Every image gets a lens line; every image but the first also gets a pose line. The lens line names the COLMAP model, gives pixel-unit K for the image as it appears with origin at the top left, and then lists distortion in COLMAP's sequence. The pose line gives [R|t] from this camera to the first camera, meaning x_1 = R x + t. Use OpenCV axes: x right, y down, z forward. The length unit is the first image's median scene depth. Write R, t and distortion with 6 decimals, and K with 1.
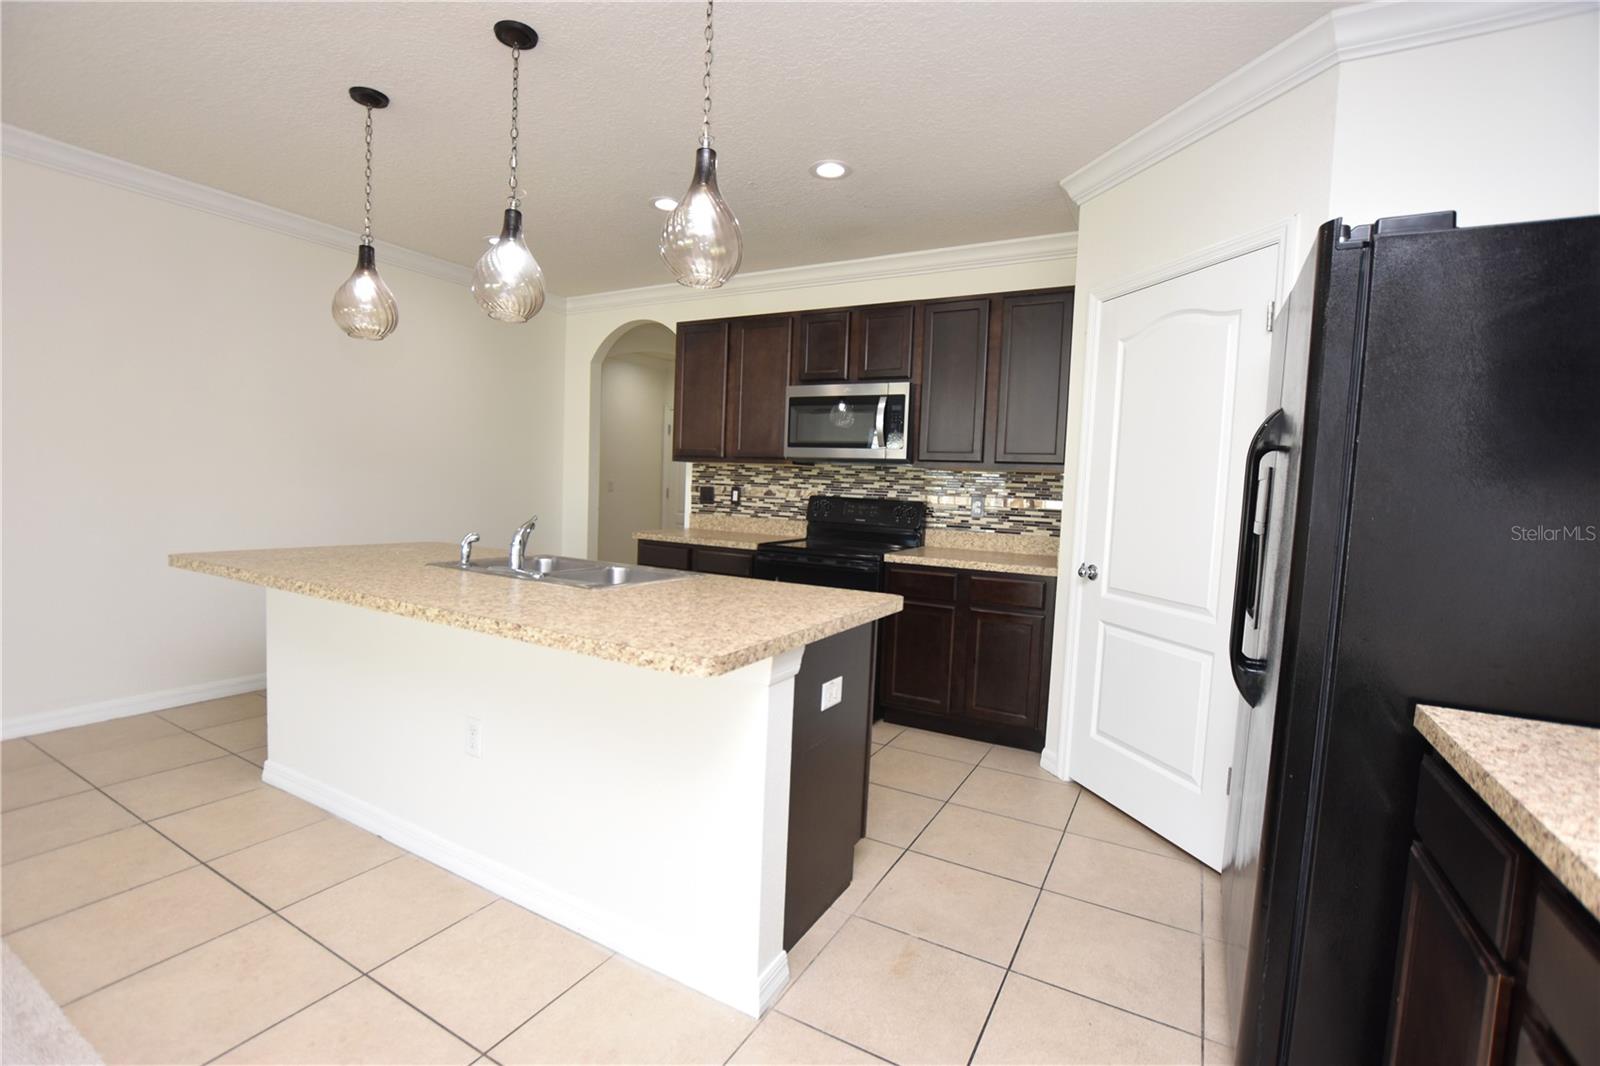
lens RADIAL K [[713.9, 0, 796.2], [0, 713.9, 535.0], [0, 0, 1]] dist [-0.022873, 0.003877]
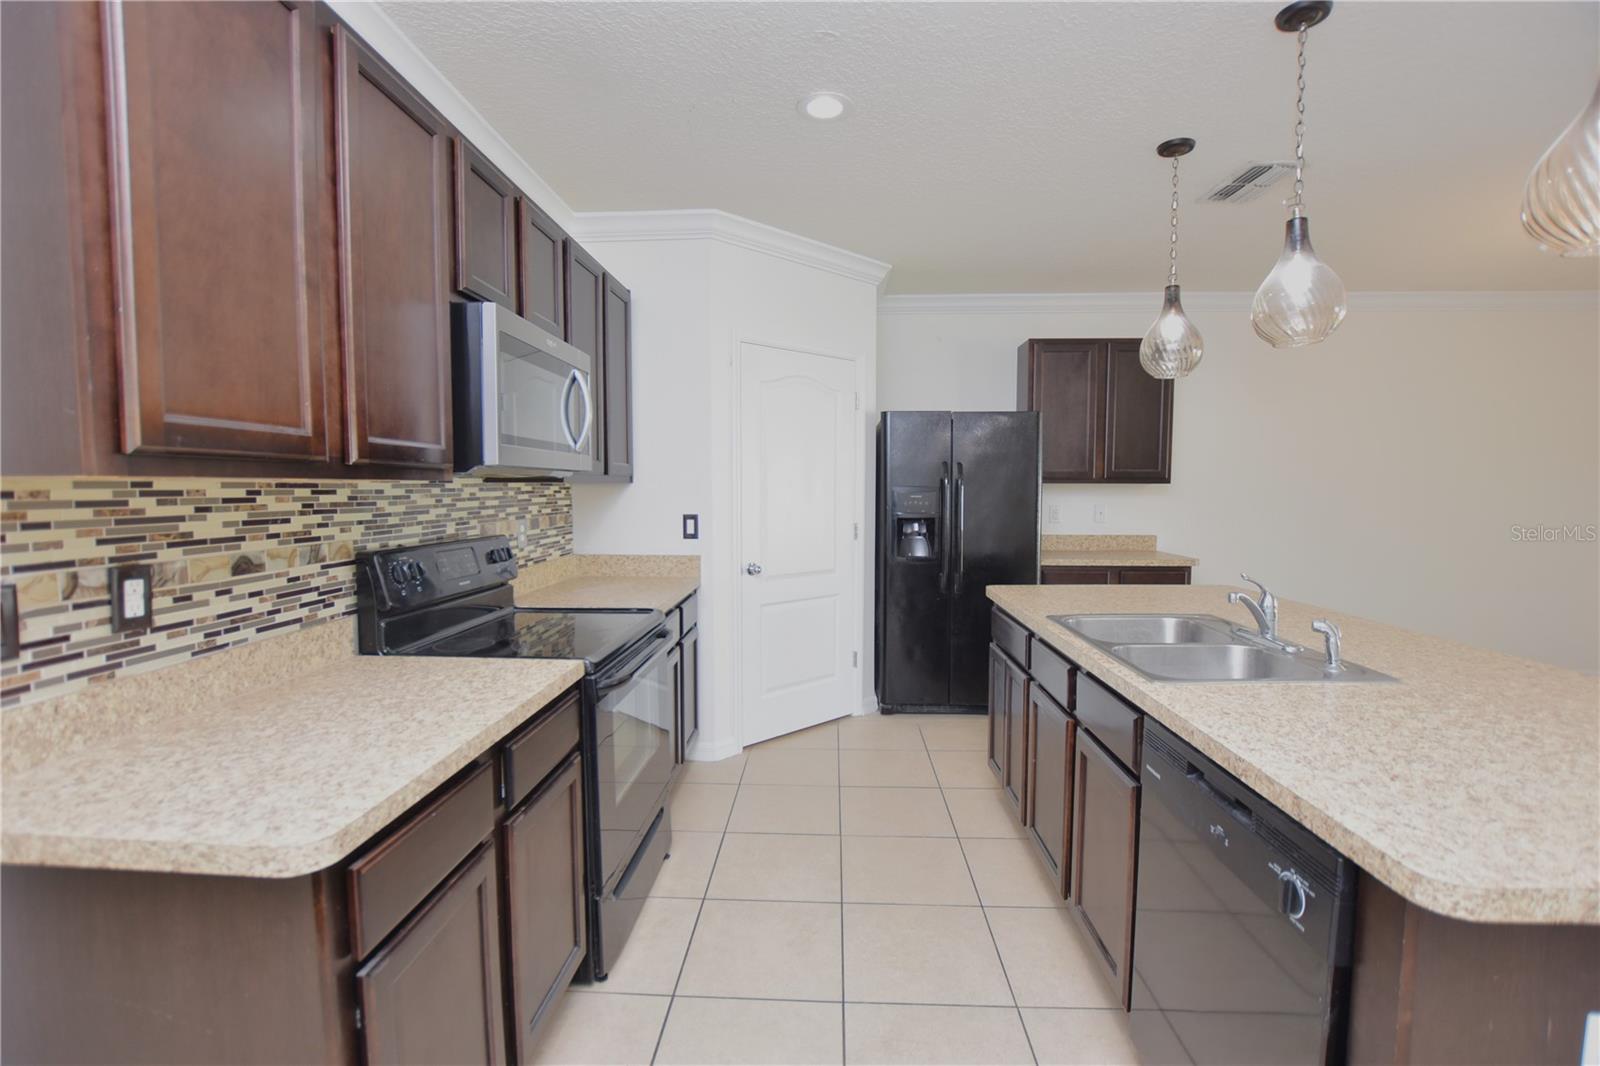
lens RADIAL K [[713.9, 0, 801.6], [0, 713.9, 531.9], [0, 0, 1]] dist [-0.022873, 0.003877]
pose [[-0.443327, -0.094814, 0.891331, -0.448758], [0.052774, 0.989904, 0.131549, -0.105660], [-0.894805, 0.105358, -0.433847, 0.932255]]
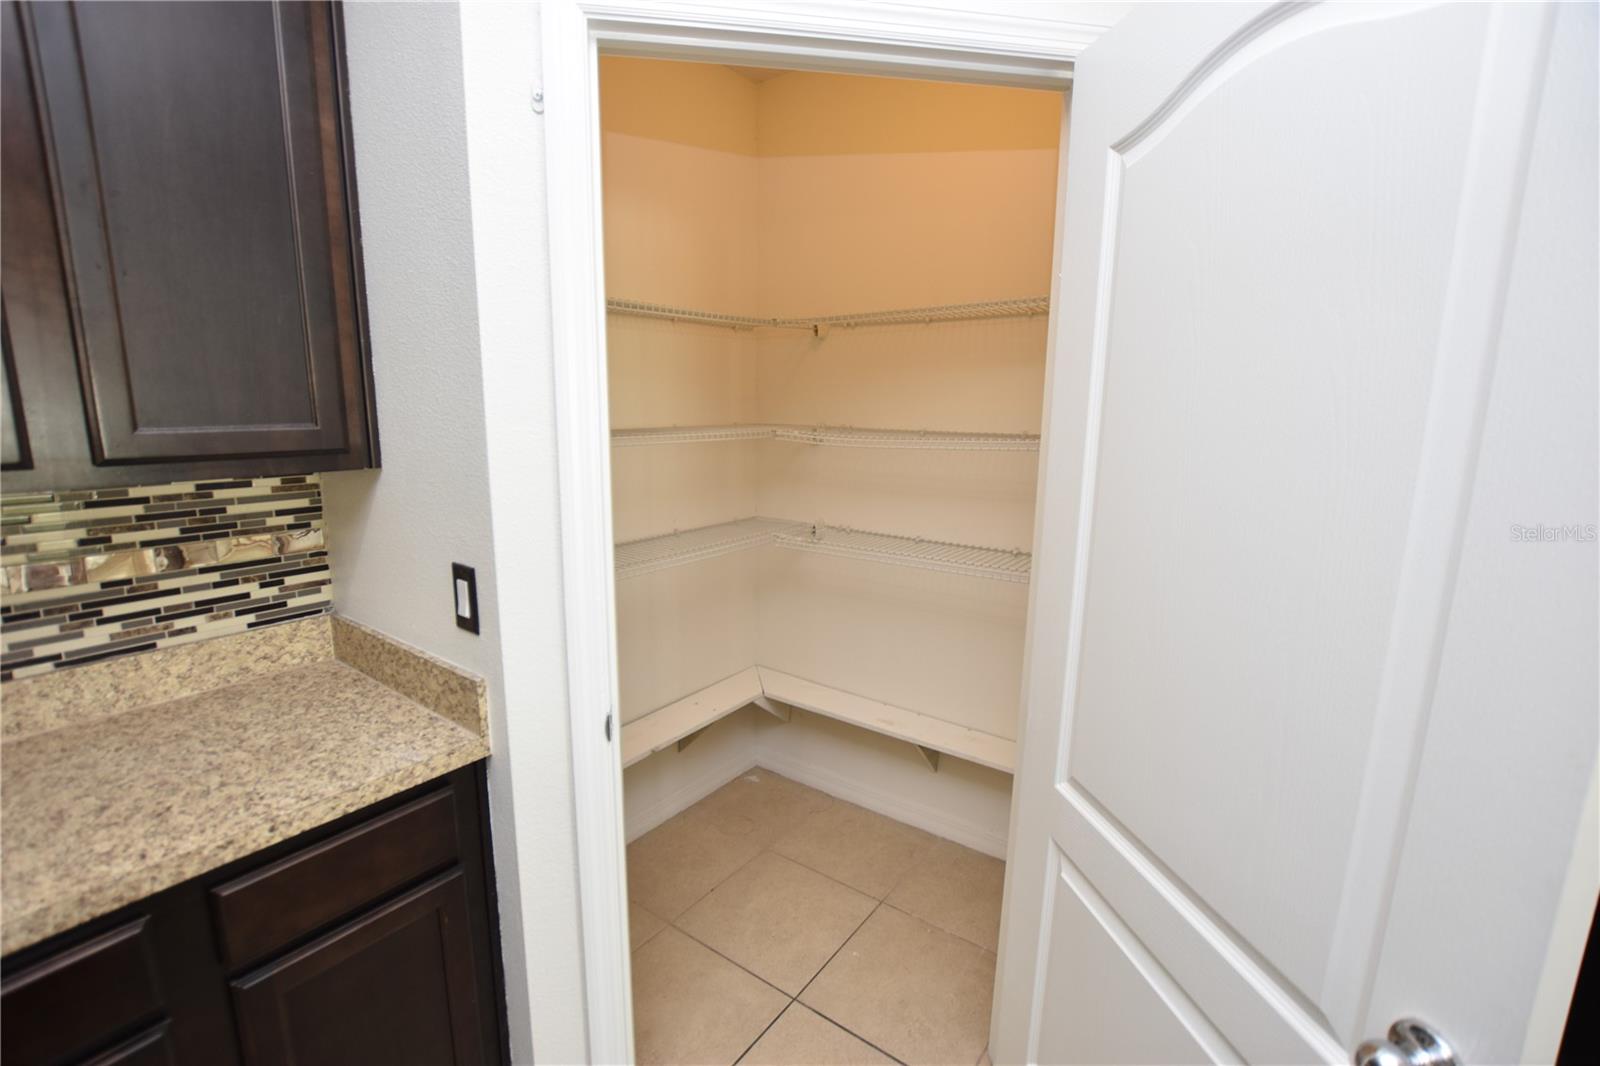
lens RADIAL K [[713.9, 0, 796.8], [0, 713.9, 533.9], [0, 0, 1]] dist [-0.022873, 0.003877]
pose [[0.139444, -0.214646, 0.966686, 0.031619], [0.069685, 0.975931, 0.206647, -0.090147], [-0.987775, 0.038548, 0.151045, 0.543815]]
